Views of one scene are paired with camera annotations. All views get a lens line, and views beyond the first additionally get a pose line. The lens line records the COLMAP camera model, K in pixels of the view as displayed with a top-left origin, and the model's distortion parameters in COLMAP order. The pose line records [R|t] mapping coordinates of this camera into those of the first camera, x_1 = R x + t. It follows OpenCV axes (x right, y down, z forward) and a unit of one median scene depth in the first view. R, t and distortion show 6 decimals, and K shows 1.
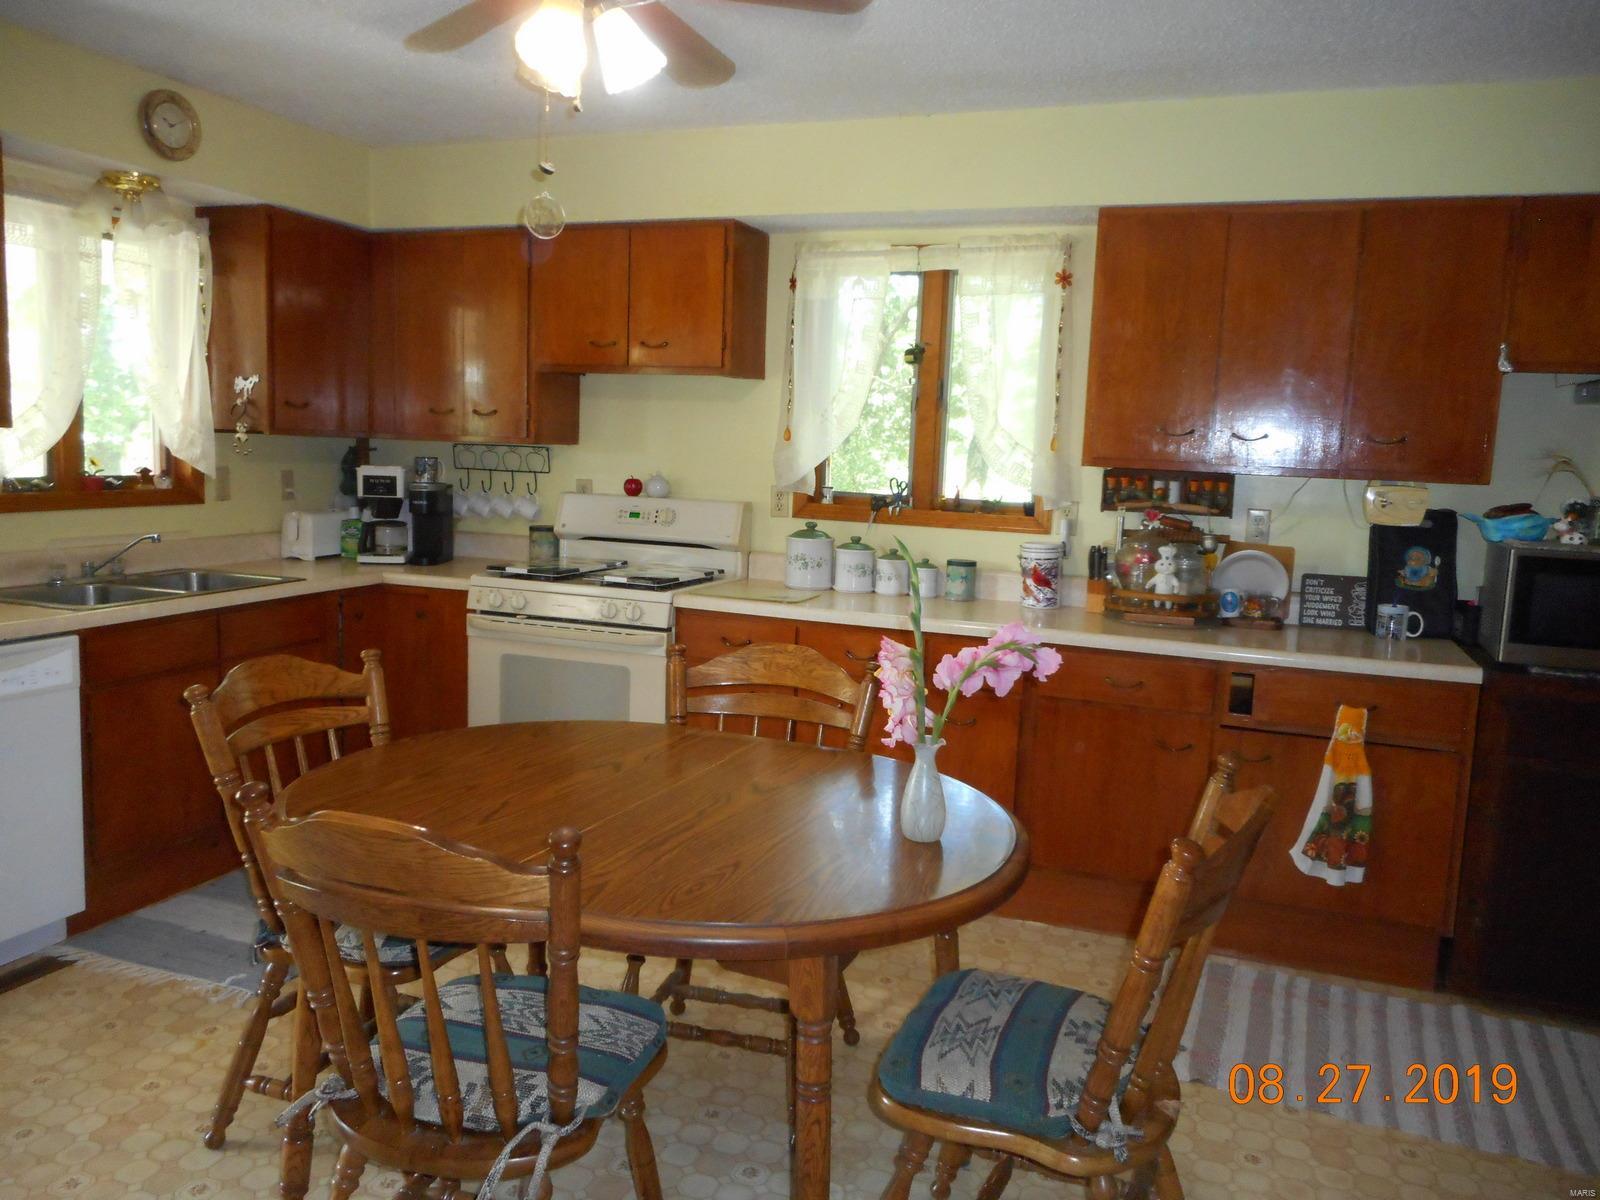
lens RADIAL K [[1190.2, 0, 803.2], [0, 1190.2, 579.3], [0, 0, 1]] dist [0.003095, 0.007316]
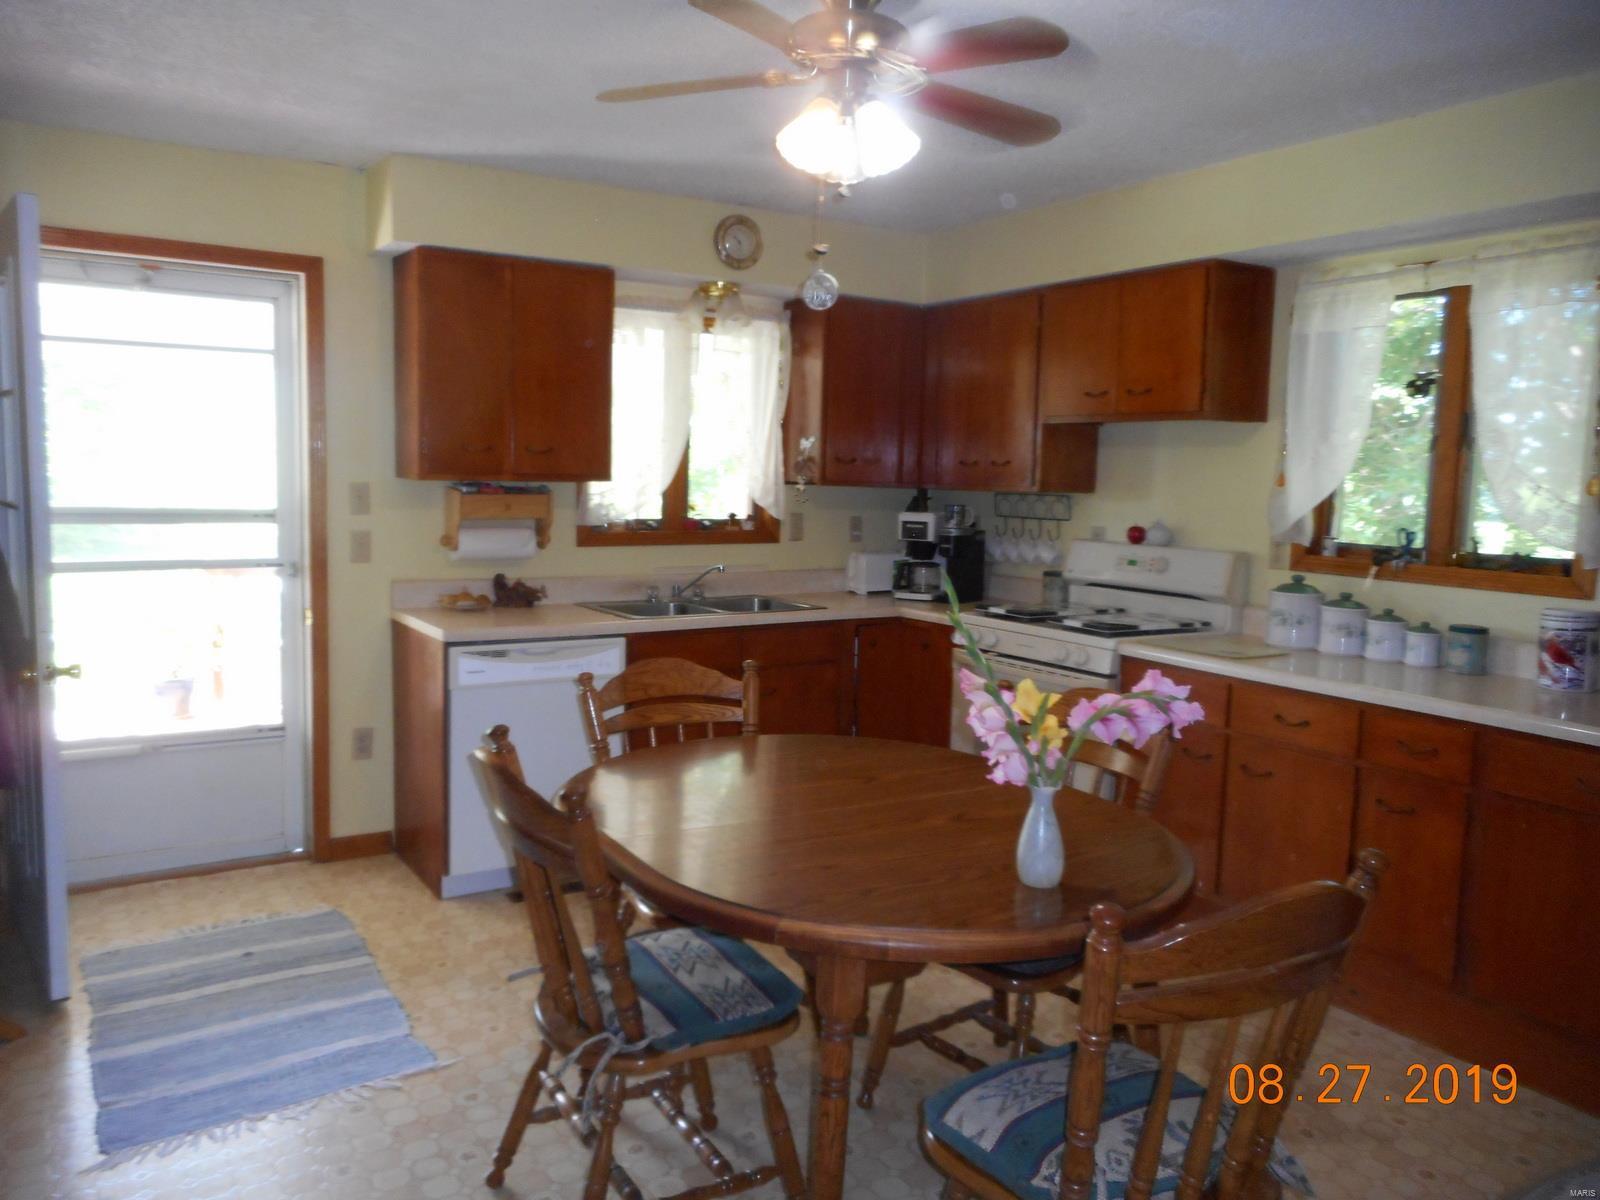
lens RADIAL K [[1190.2, 0, 803.2], [0, 1190.2, 579.3], [0, 0, 1]] dist [0.003095, 0.007316]
pose [[0.805468, 0.036894, -0.591490, 0.244041], [-0.063759, 0.997662, -0.024596, 0.001807], [0.589200, 0.057523, 0.805937, 0.039630]]
